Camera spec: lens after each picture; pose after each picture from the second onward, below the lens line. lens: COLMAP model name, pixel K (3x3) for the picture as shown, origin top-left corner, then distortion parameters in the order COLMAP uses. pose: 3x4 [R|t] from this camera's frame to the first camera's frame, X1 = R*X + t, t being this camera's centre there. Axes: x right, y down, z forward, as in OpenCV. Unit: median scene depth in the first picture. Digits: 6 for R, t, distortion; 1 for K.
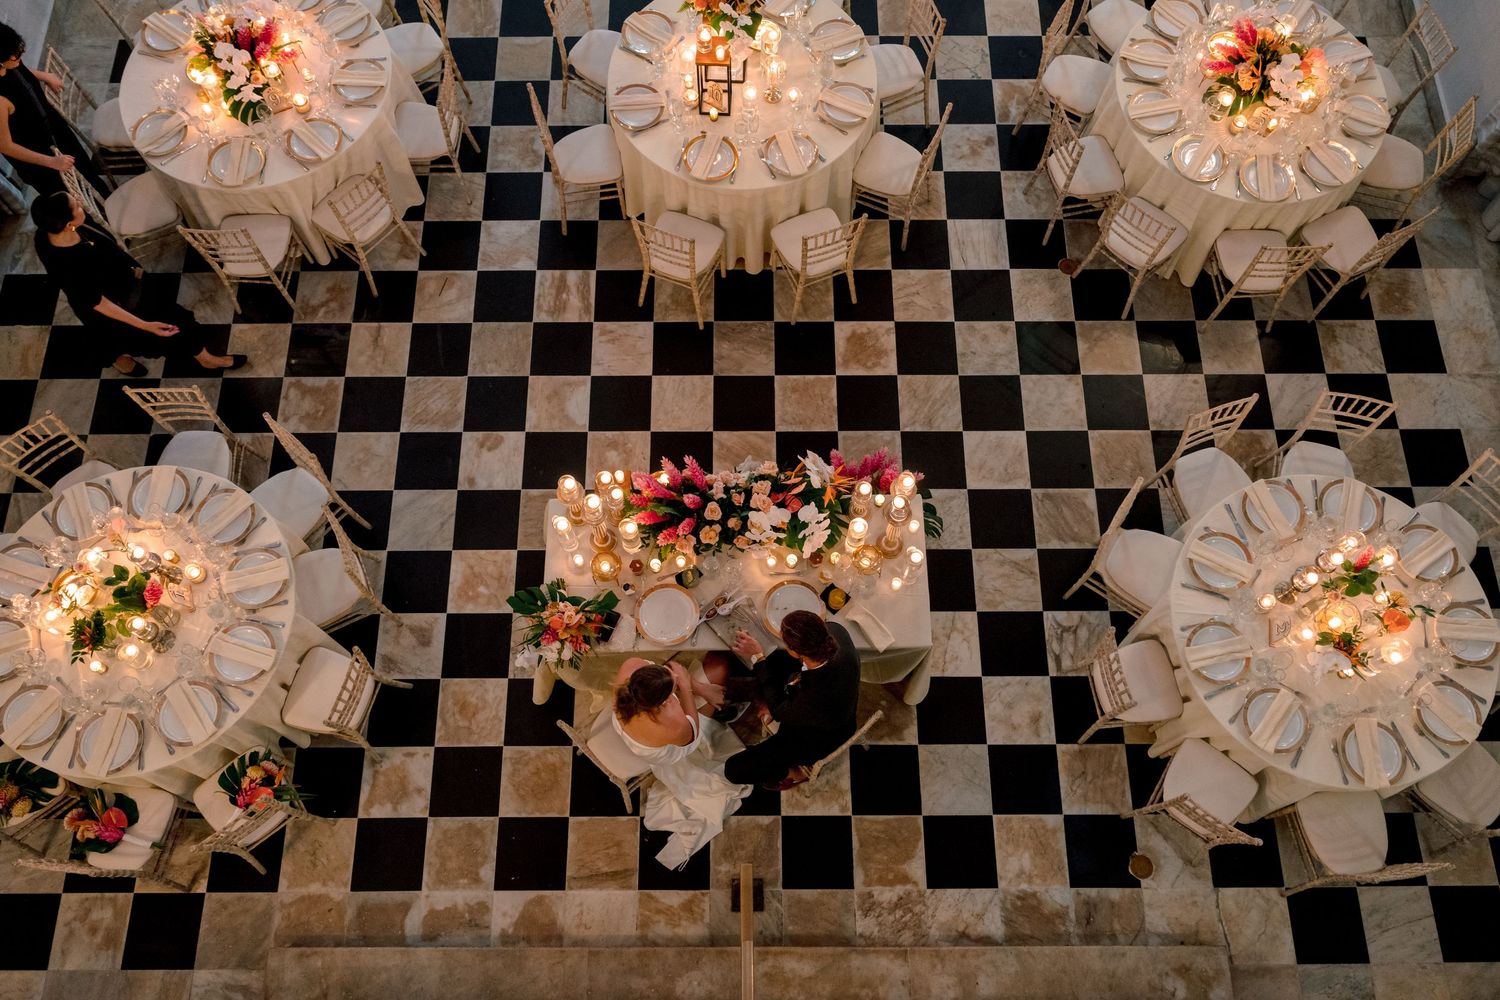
lens RADIAL K [[1206.3, 0, 750.0], [0, 1206.3, 500.0], [0, 0, 1]] dist [-0.012878, 0.000027]
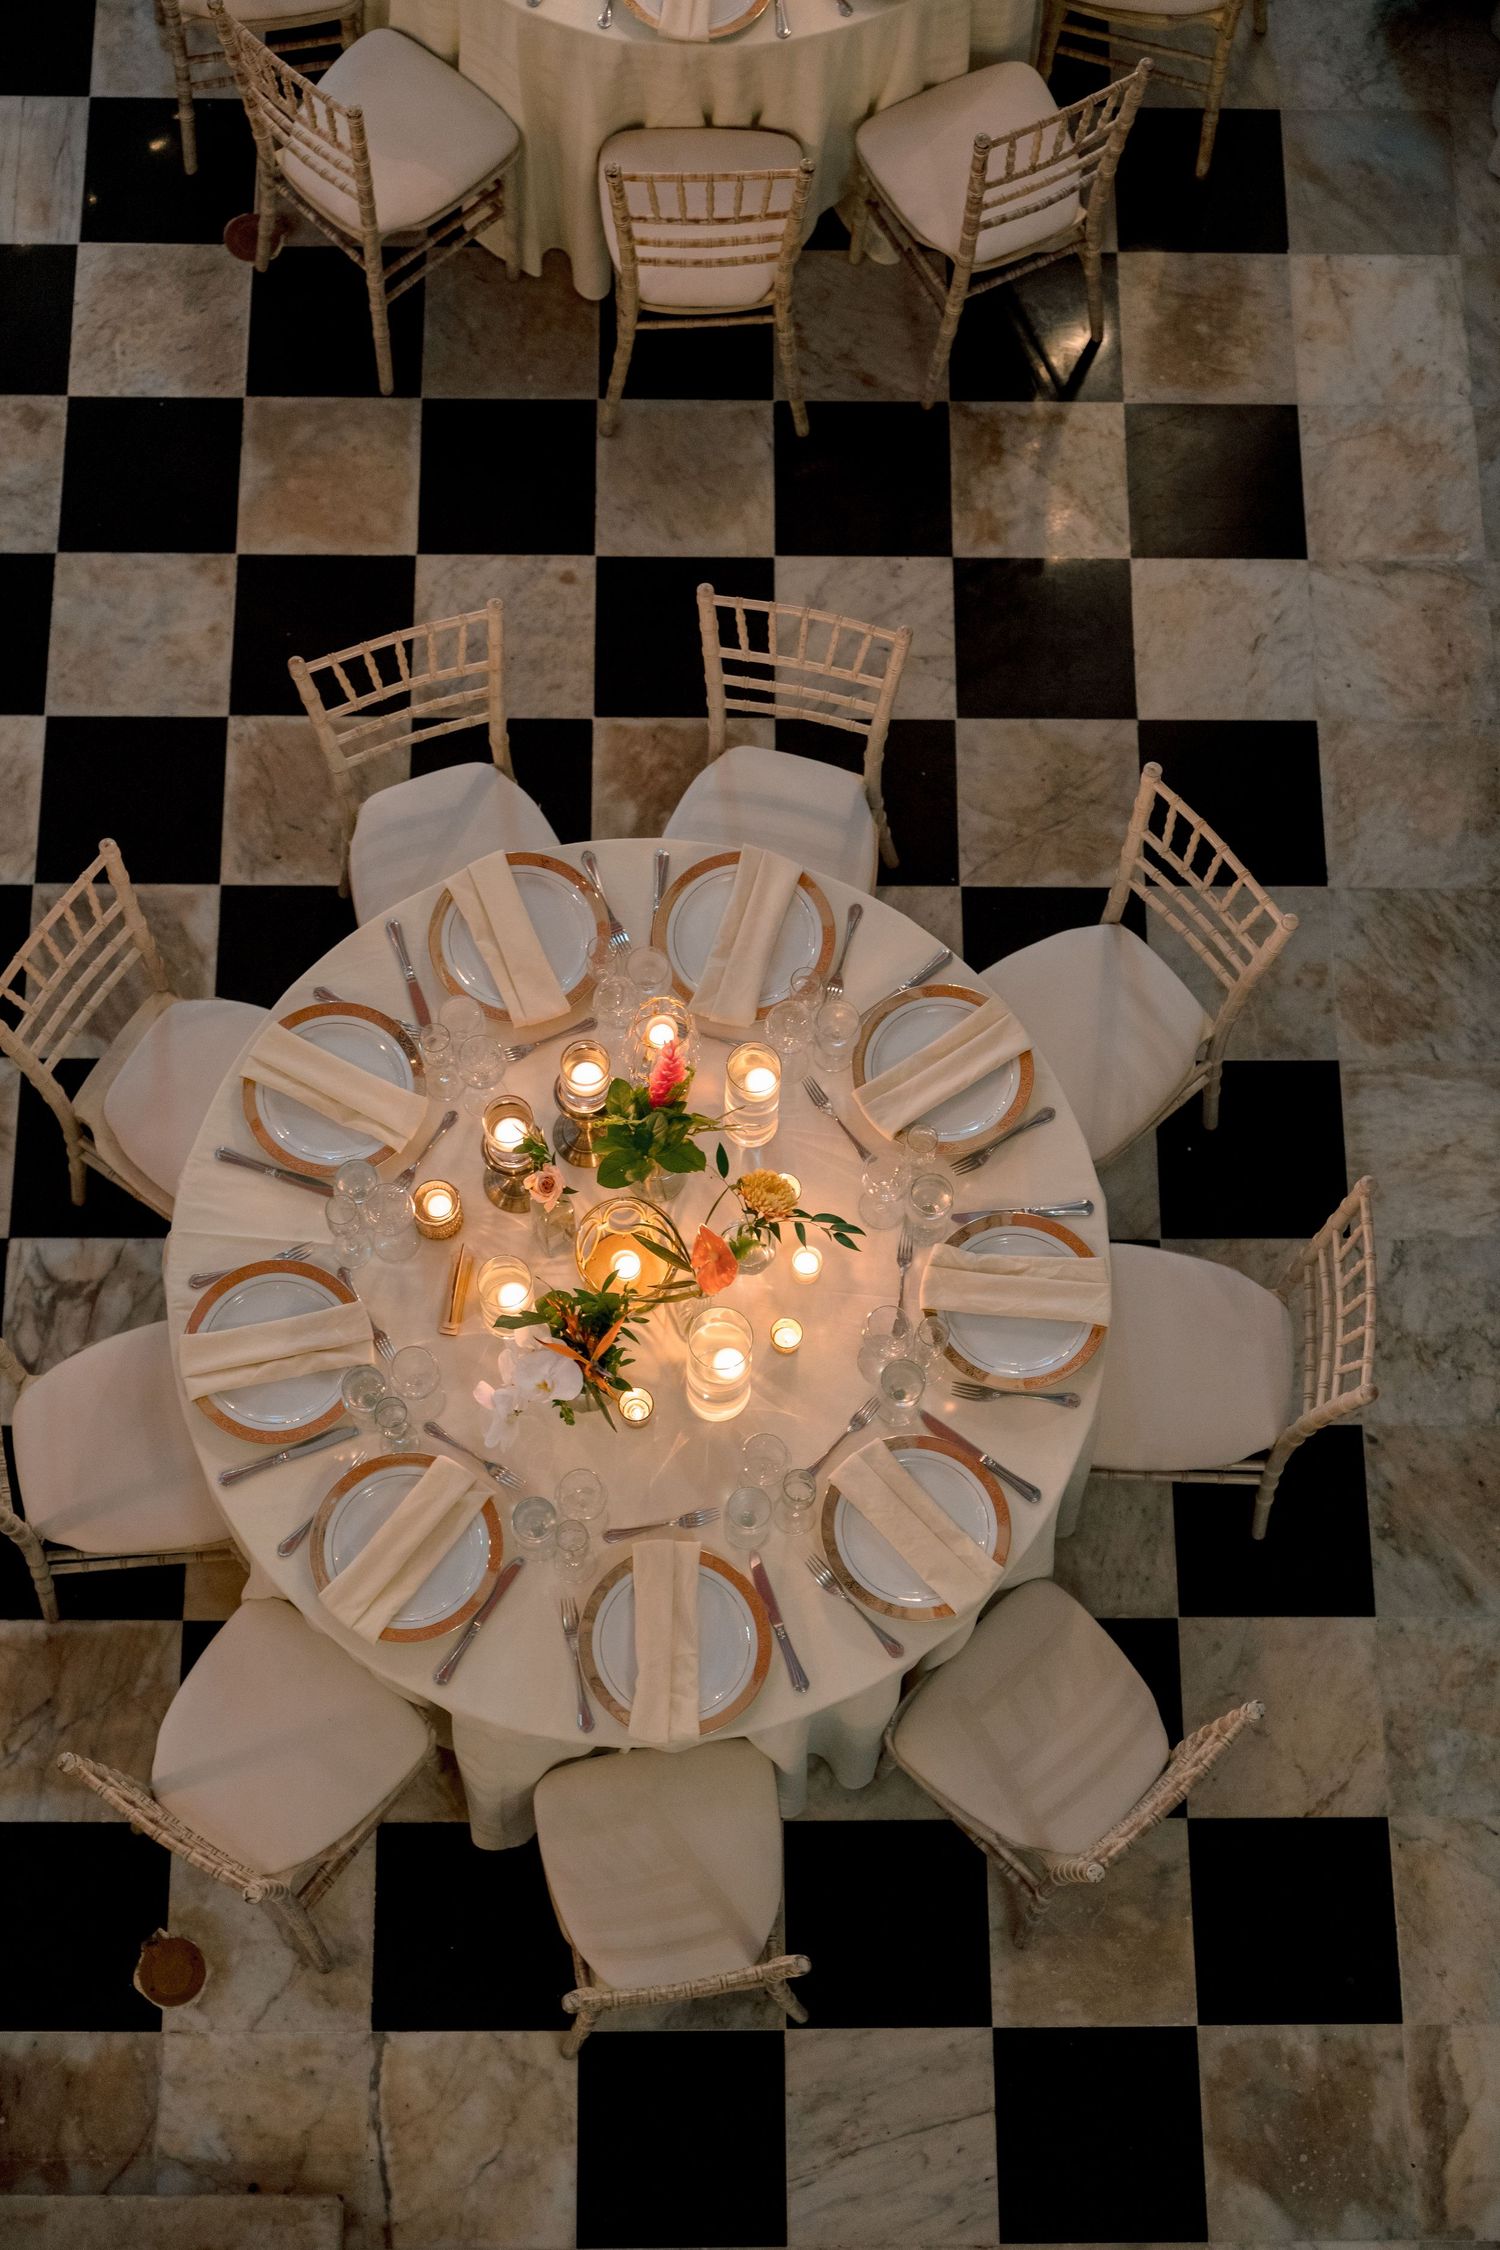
lens RADIAL K [[3409.2, 0, 750.0], [0, 3409.2, 1125.0], [0, 0, 1]] dist [0.007656, -0.092629]
pose [[0.999630, 0.005014, 0.026717, 0.395465], [-0.006116, 0.999128, 0.041298, 0.017140], [-0.026486, -0.041446, 0.998790, 0.022389]]
